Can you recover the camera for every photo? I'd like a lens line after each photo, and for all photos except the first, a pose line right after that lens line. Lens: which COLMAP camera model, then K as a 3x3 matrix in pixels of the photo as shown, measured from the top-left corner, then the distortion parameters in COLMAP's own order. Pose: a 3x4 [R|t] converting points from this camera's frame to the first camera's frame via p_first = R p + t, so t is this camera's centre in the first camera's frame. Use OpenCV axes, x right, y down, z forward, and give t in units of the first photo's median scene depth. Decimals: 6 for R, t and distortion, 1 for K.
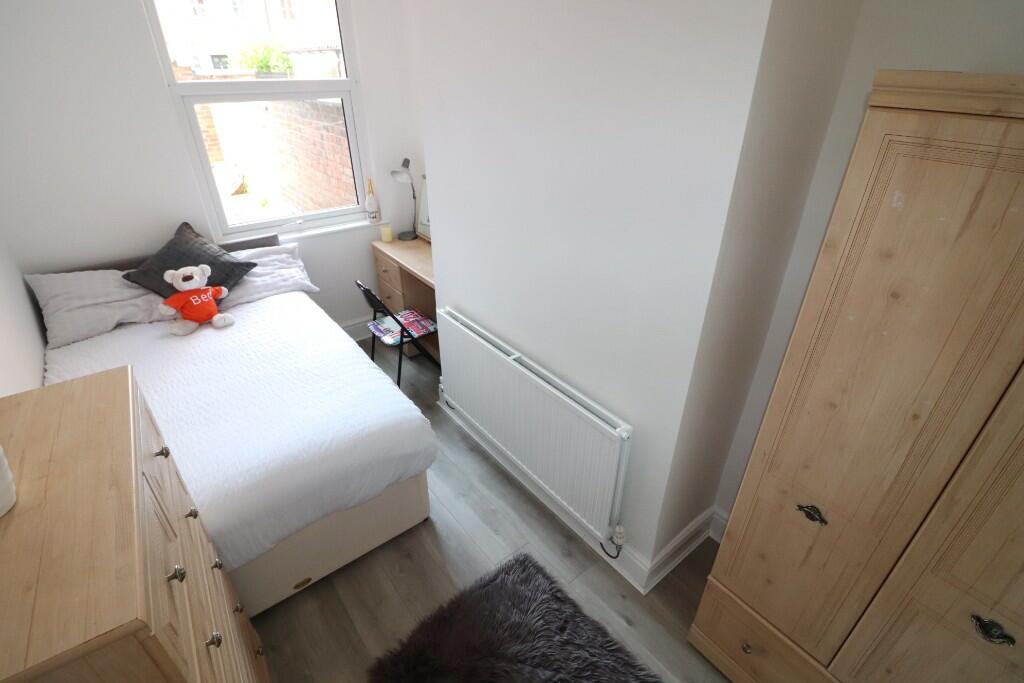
lens RADIAL K [[477.5, 0, 512.0], [0, 477.5, 341.5], [0, 0, 1]] dist [-0.007661, -0.012799]
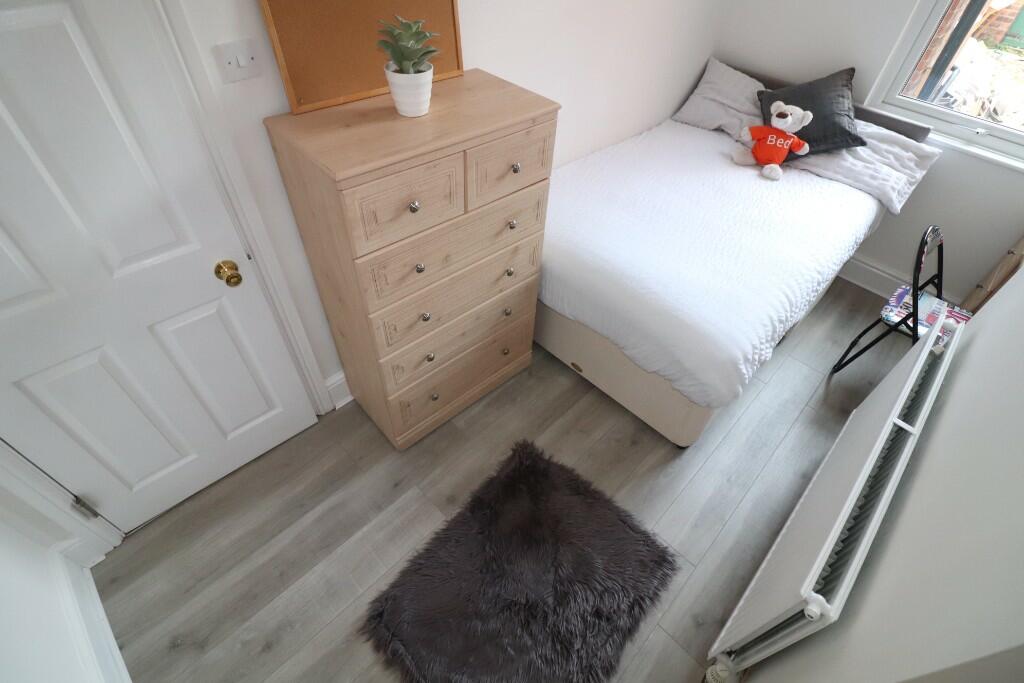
lens RADIAL K [[477.5, 0, 512.0], [0, 477.5, 341.5], [0, 0, 1]] dist [-0.007661, -0.012799]
pose [[0.111123, 0.714581, -0.690670, 0.240348], [-0.527629, 0.631359, 0.568325, -0.094965], [0.842175, 0.301264, 0.447192, 0.227728]]
